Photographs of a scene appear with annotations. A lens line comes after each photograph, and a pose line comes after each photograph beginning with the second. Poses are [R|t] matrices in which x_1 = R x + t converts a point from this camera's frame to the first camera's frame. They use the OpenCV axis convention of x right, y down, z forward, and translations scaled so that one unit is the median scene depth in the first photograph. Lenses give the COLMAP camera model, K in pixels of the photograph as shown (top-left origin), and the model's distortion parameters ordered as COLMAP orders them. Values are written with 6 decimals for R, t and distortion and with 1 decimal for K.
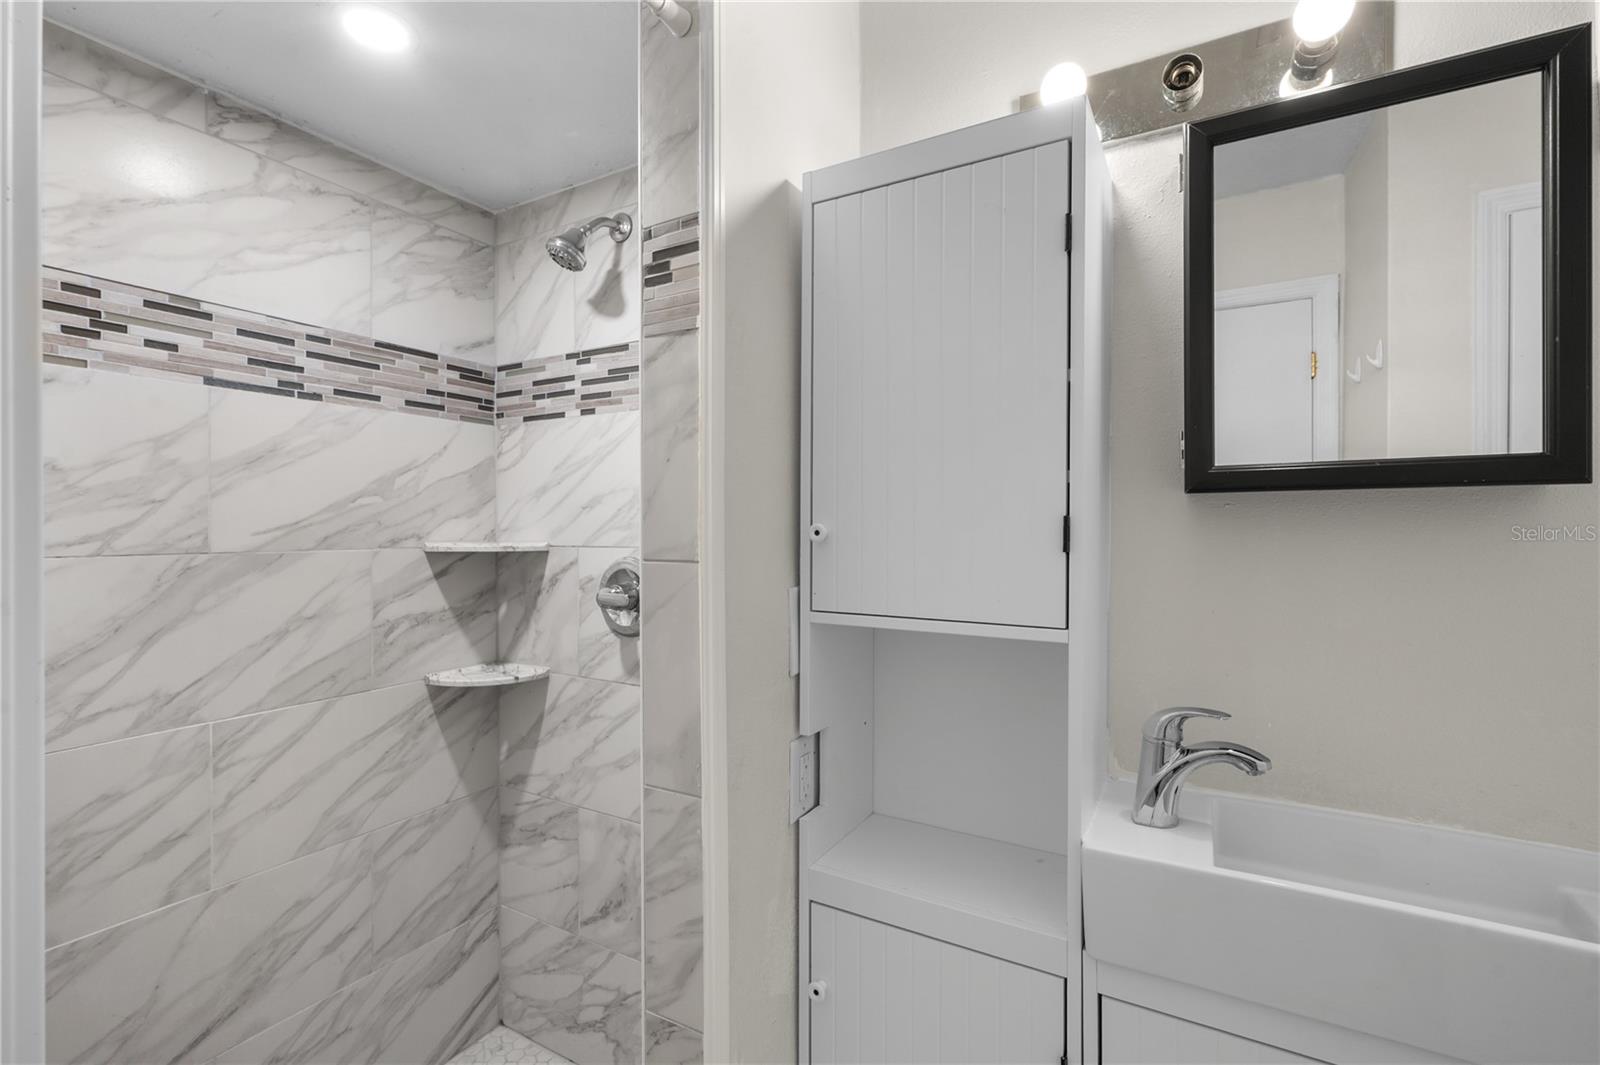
lens RADIAL K [[713.9, 0, 799.0], [0, 713.9, 528.7], [0, 0, 1]] dist [0.001931, 0.000070]
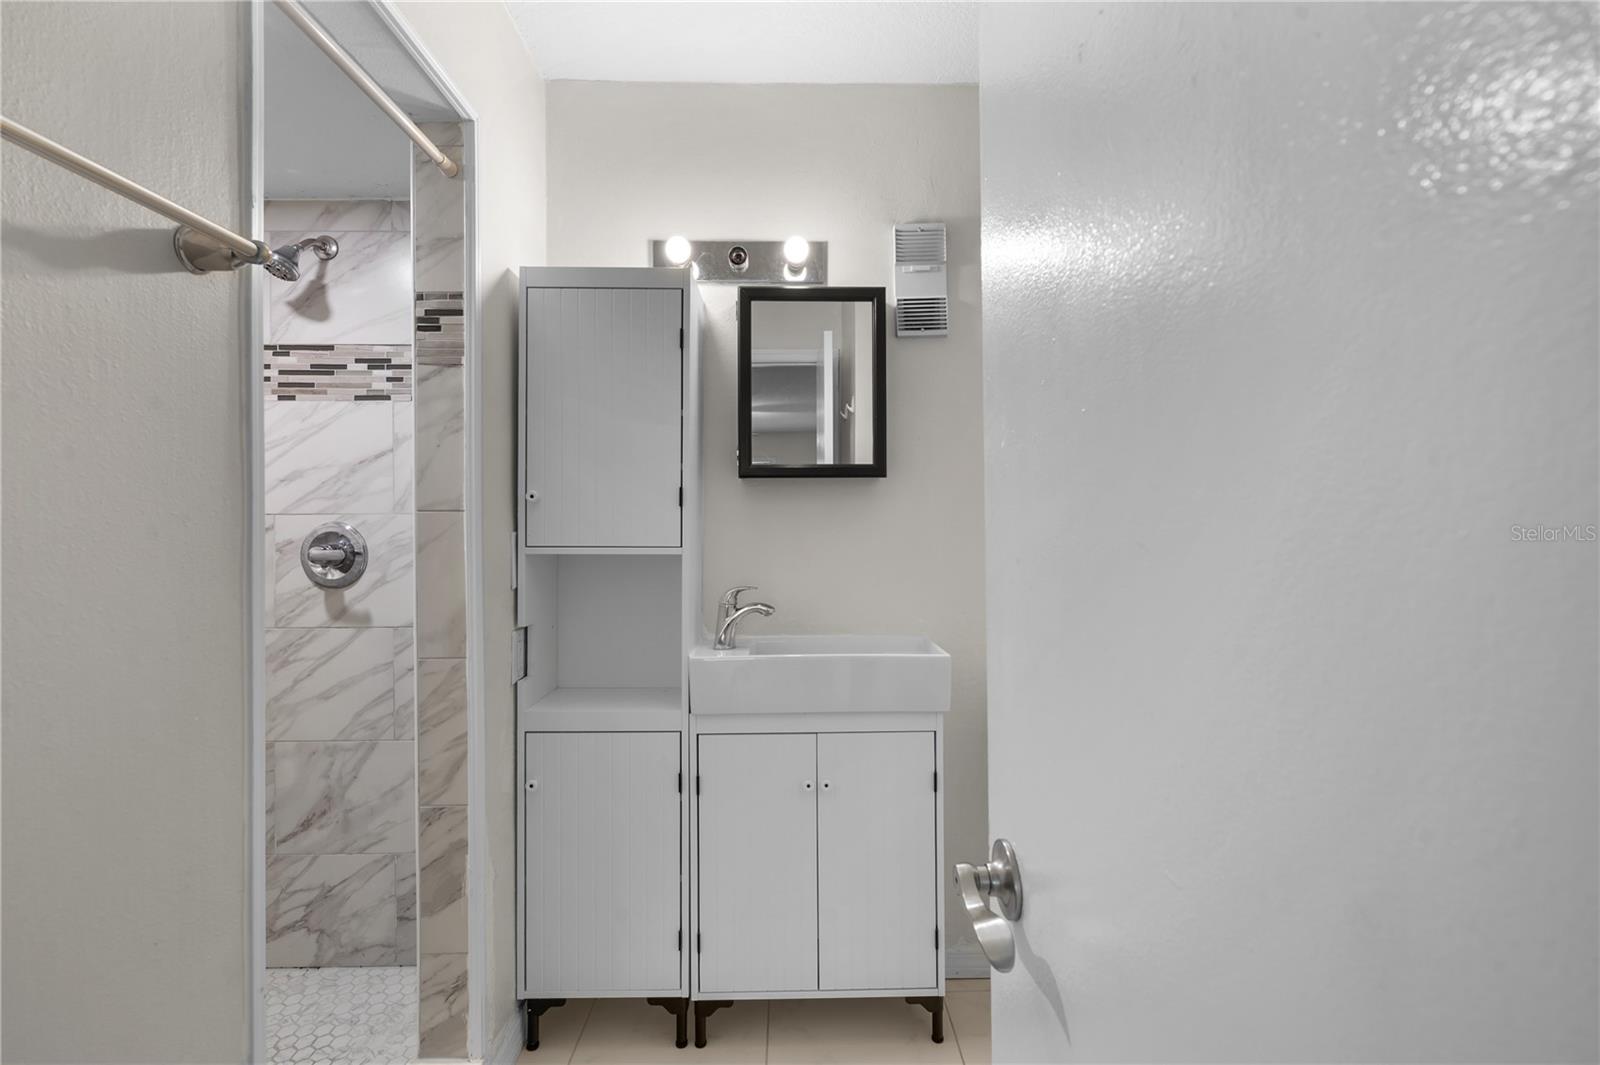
lens RADIAL K [[713.9, 0, 796.0], [0, 713.9, 525.5], [0, 0, 1]] dist [0.001931, 0.000070]
pose [[0.861390, -0.001135, 0.507943, -0.273971], [0.001458, 0.999999, -0.000238, 0.071323], [-0.507943, 0.000945, 0.861390, -0.663051]]
